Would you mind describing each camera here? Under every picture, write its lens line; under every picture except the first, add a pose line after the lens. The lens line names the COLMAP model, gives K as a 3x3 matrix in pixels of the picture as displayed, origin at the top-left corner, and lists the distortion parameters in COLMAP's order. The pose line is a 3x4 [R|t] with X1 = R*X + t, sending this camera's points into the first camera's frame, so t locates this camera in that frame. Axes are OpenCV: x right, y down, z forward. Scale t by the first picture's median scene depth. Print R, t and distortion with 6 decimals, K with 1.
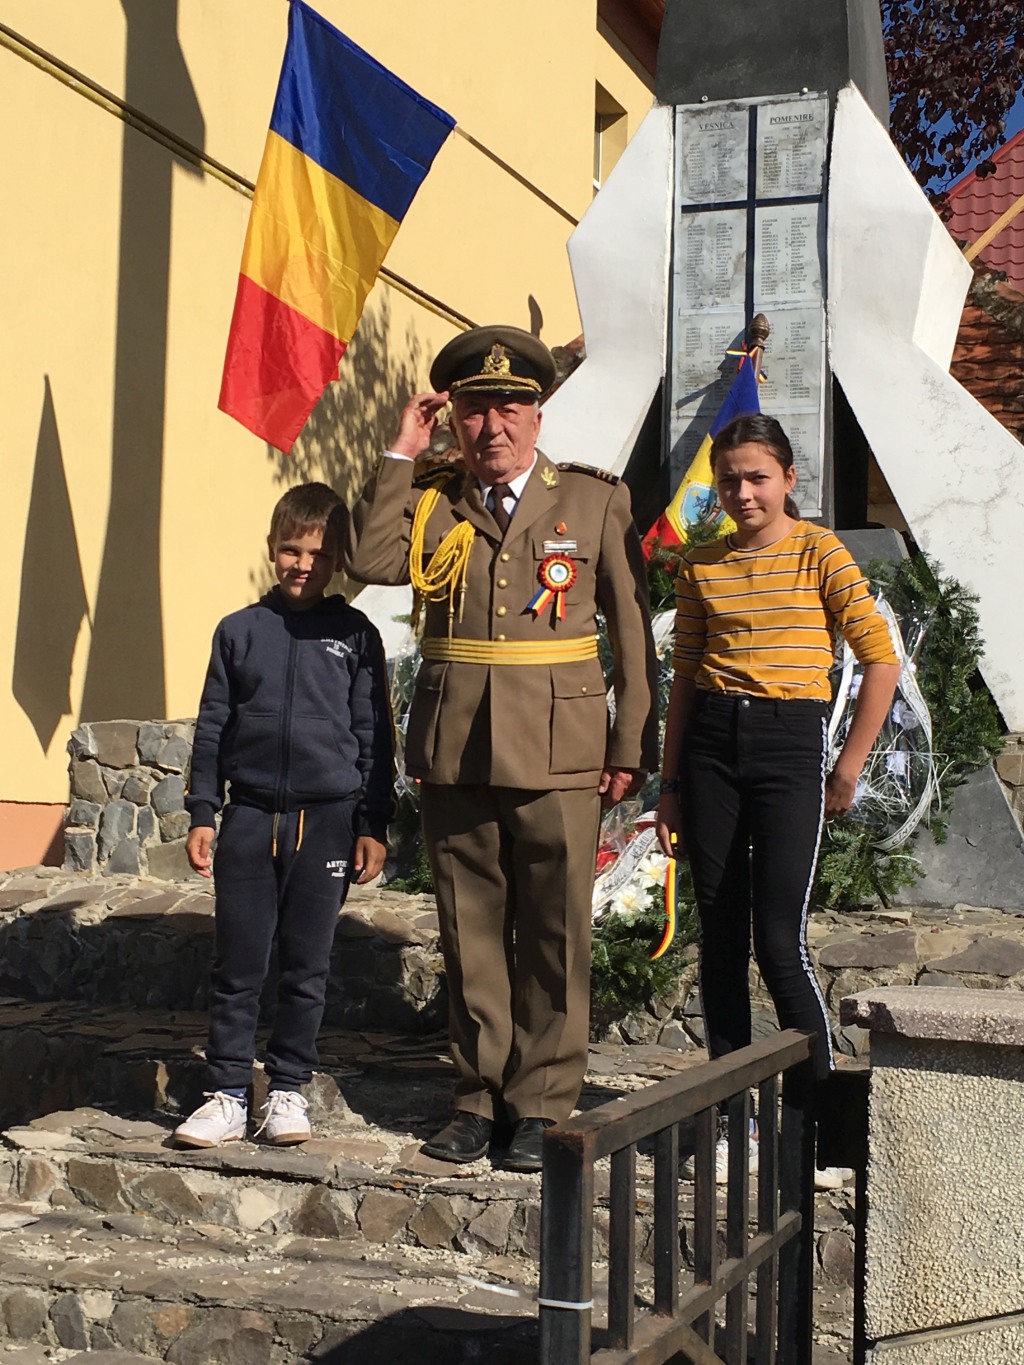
lens RADIAL K [[2235.3, 0, 512.0], [0, 2235.3, 682.5], [0, 0, 1]] dist [0.050821, 0.097416]
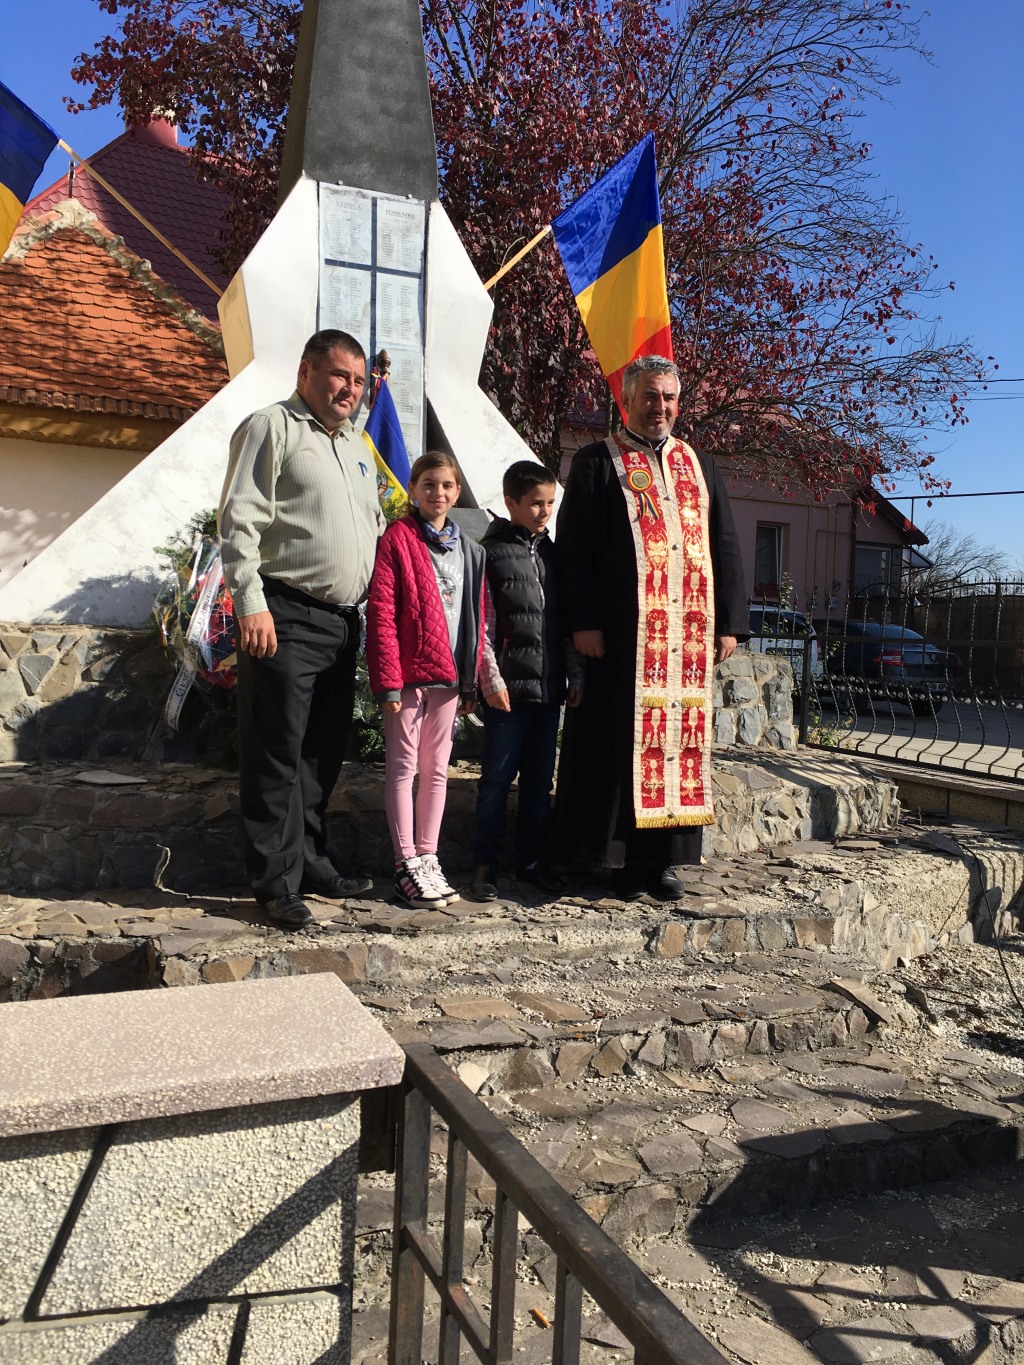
lens RADIAL K [[1166.2, 0, 512.0], [0, 1166.2, 682.5], [0, 0, 1]] dist [0.112886, -0.182190]
pose [[0.726320, -0.036697, 0.686377, -0.361793], [-0.050627, 0.993005, 0.106664, -0.035173], [-0.685490, -0.112221, 0.719381, 0.366928]]
